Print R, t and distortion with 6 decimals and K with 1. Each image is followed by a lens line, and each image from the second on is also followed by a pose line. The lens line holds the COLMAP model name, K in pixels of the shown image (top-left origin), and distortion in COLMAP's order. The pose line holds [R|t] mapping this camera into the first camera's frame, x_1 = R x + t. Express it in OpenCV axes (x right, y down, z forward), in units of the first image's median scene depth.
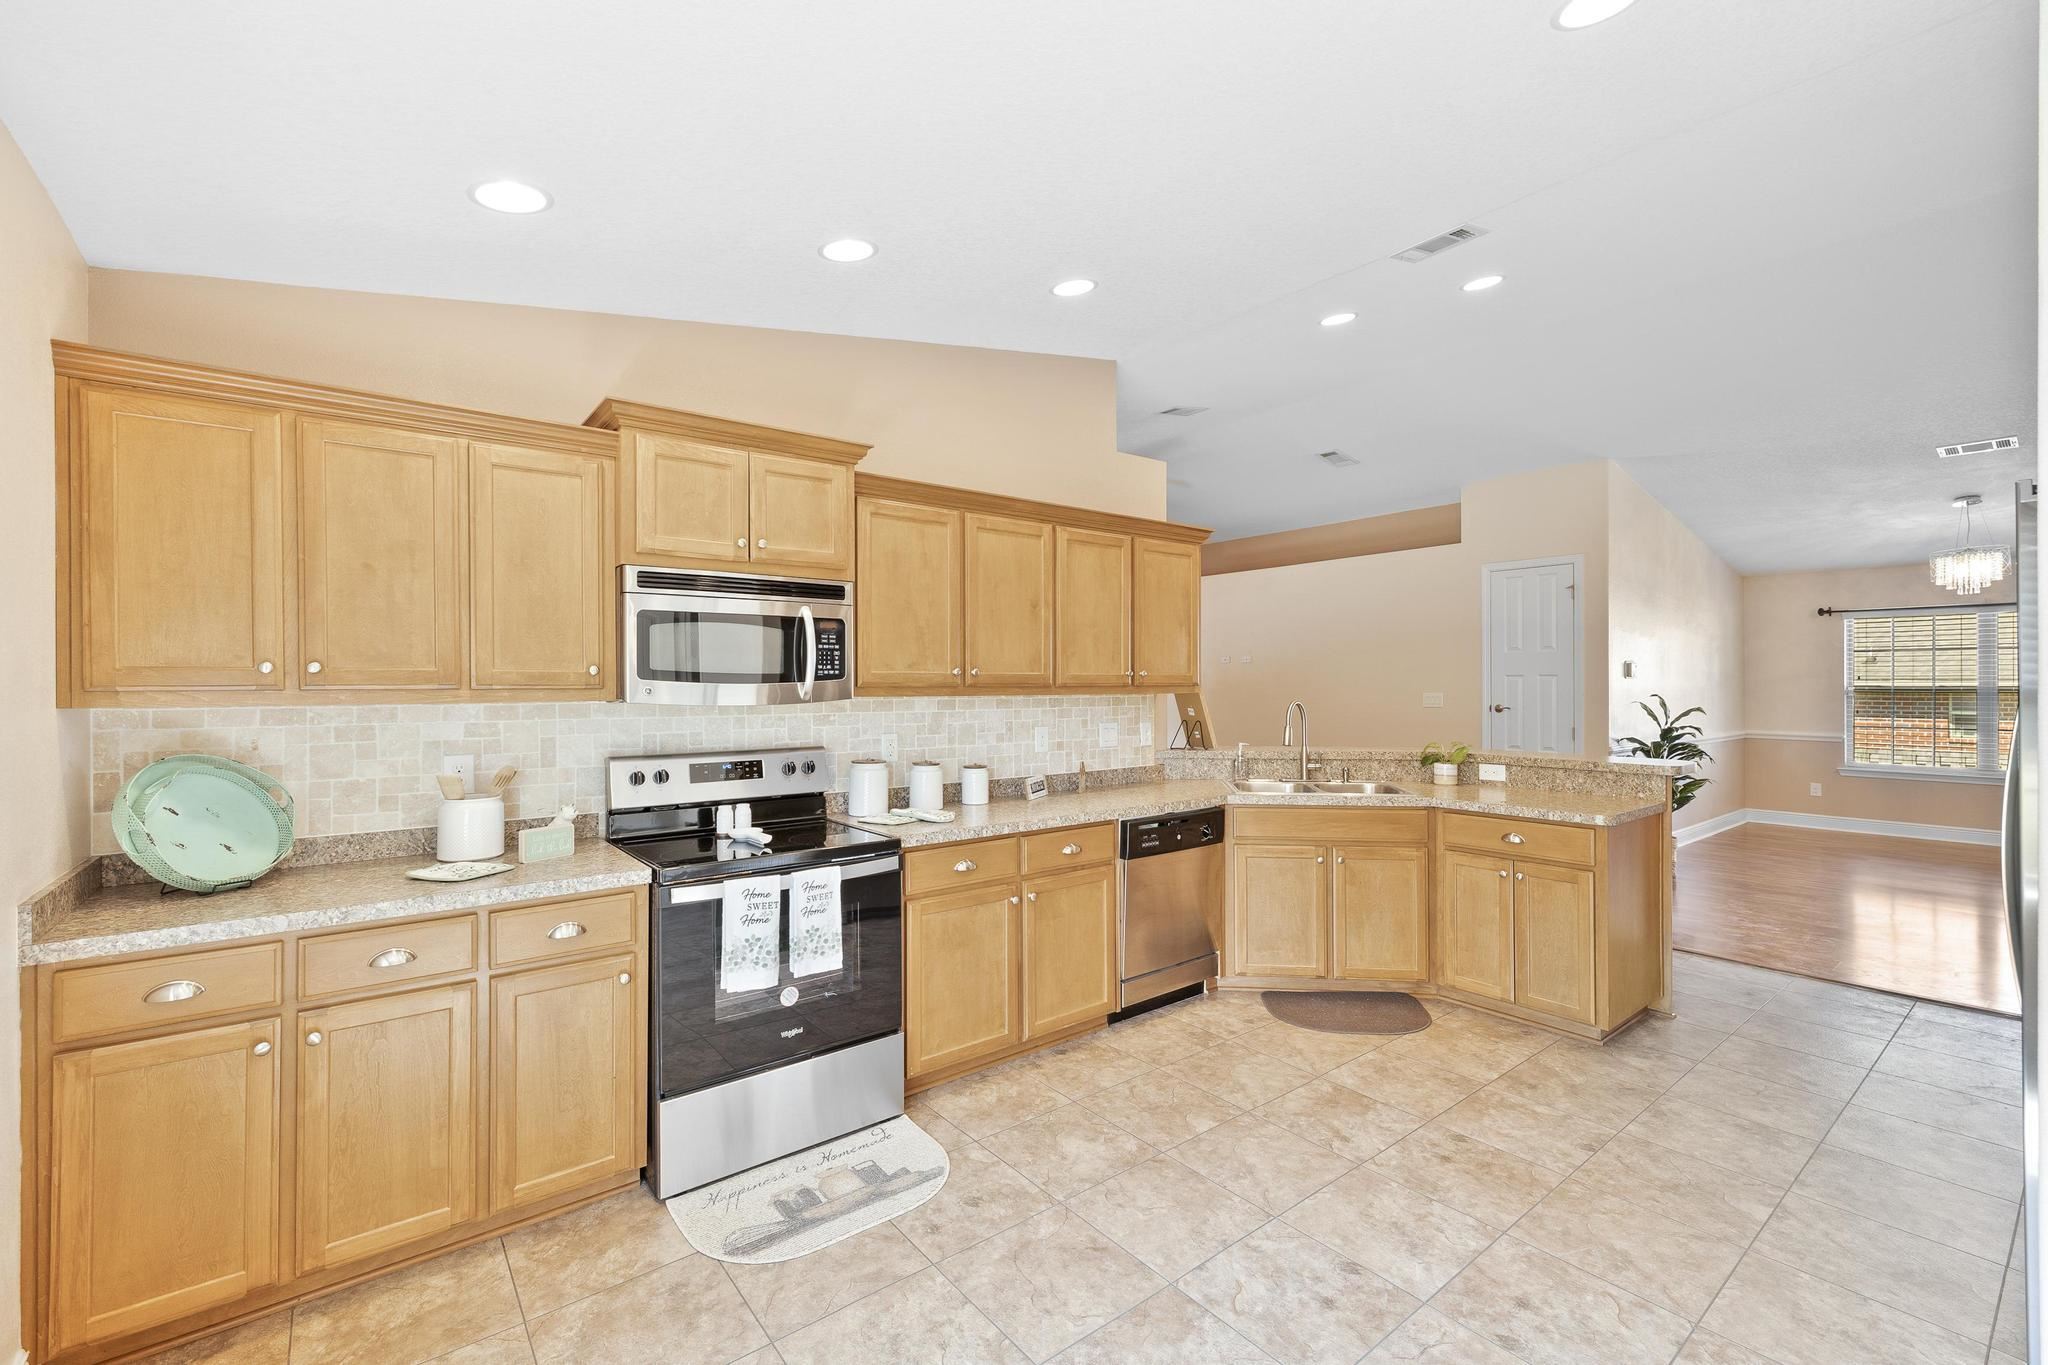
lens RADIAL K [[871.4, 0, 1040.1], [0, 871.4, 681.4], [0, 0, 1]] dist [-0.000336, 0.001917]
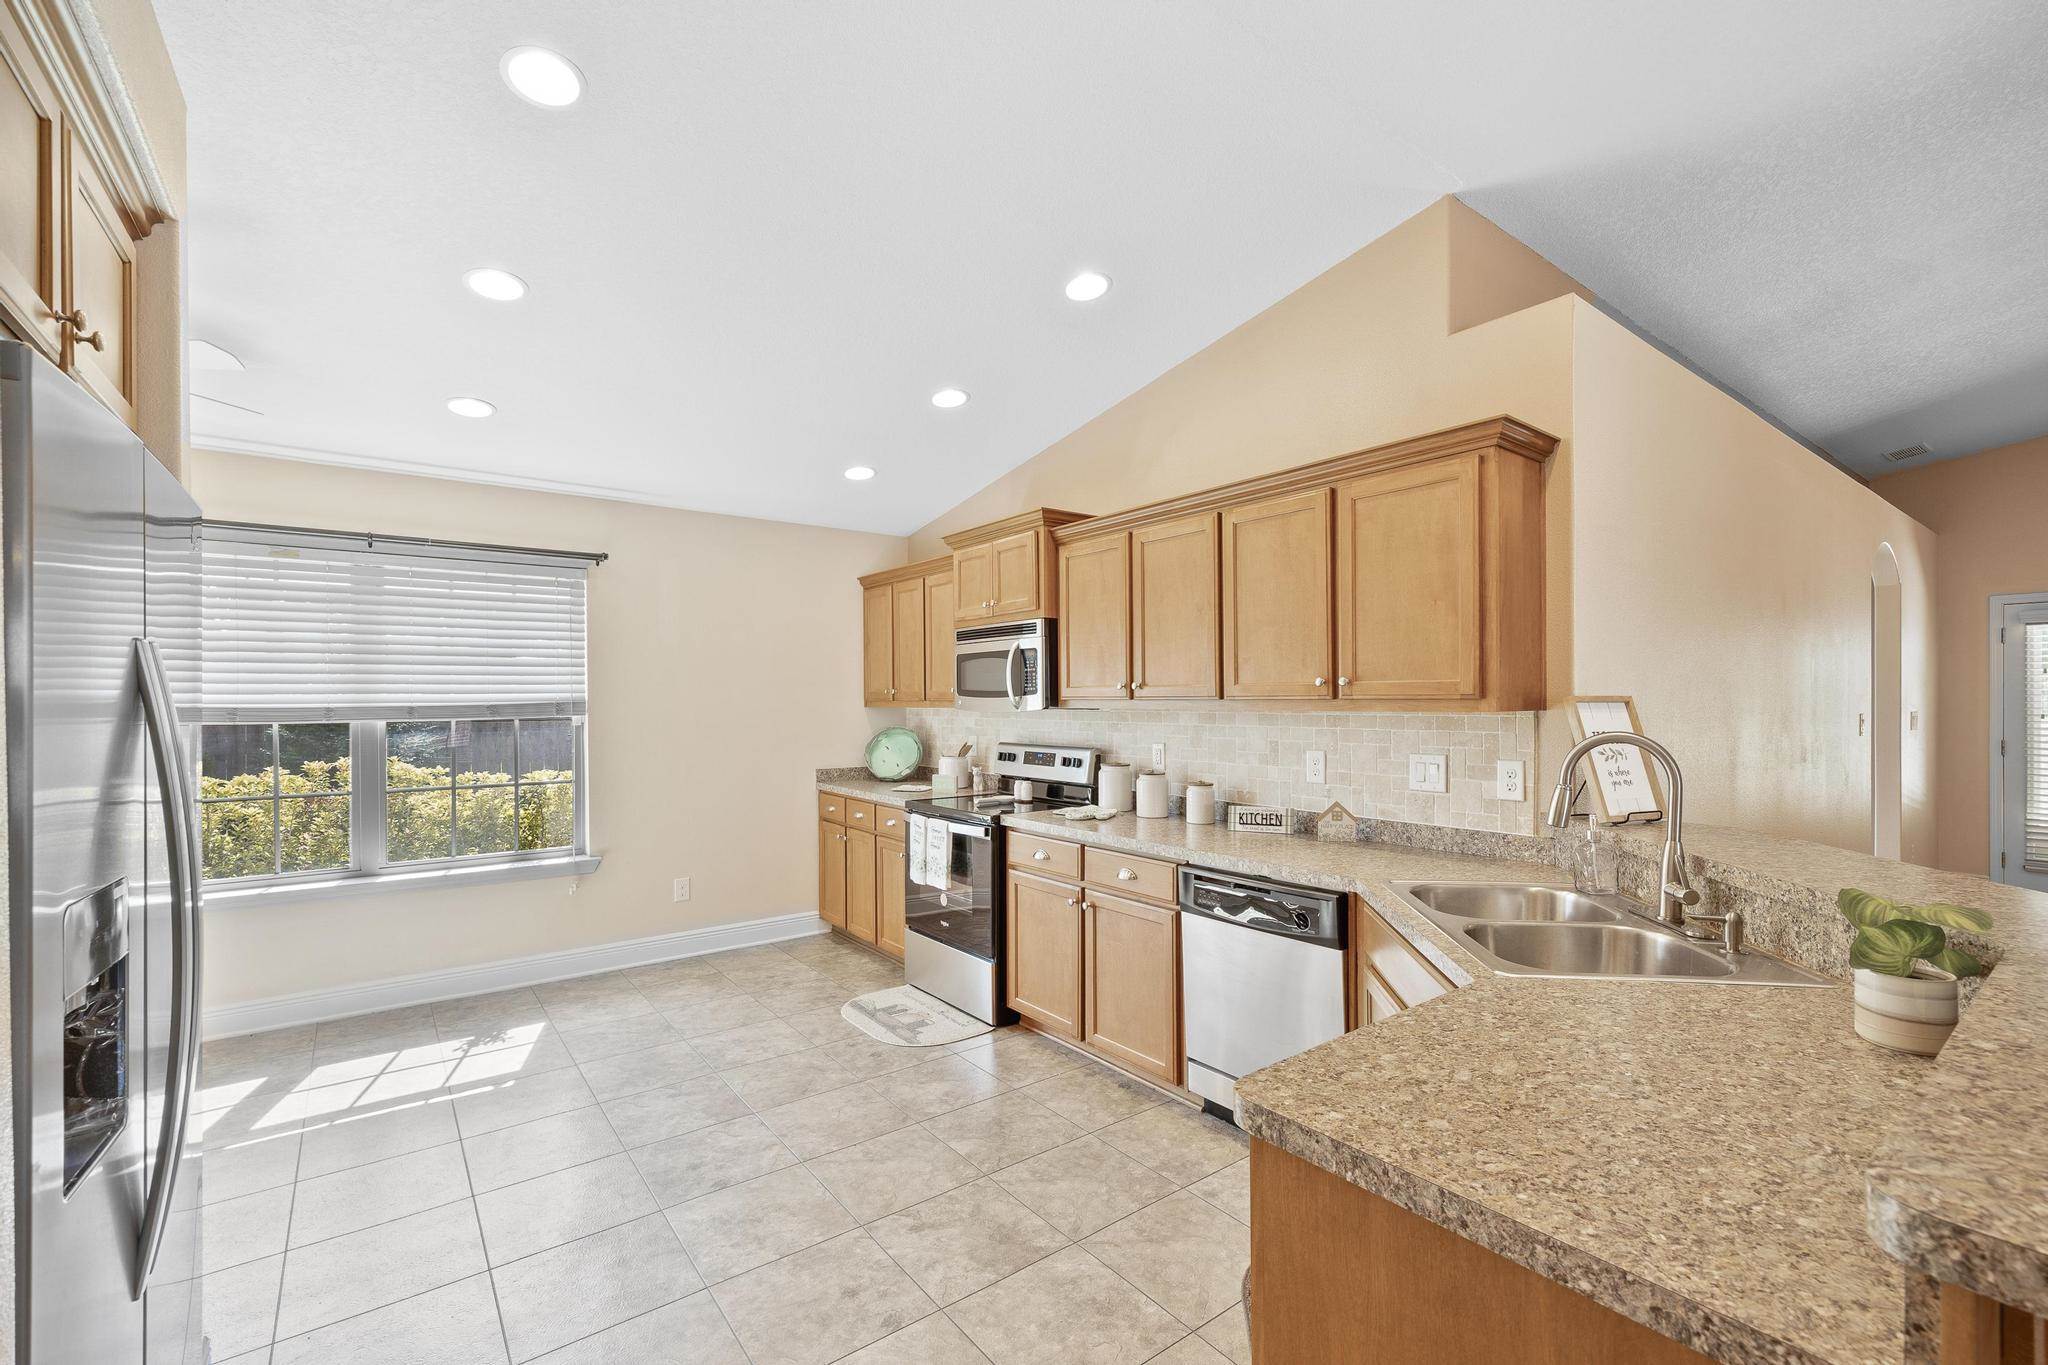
lens RADIAL K [[871.4, 0, 1019.5], [0, 871.4, 702.1], [0, 0, 1]] dist [-0.000336, 0.001917]
pose [[-0.028596, 0.006658, -0.999569, 1.331822], [0.007626, 0.999950, 0.006443, 0.000877], [0.999562, -0.007438, -0.028645, 1.251869]]
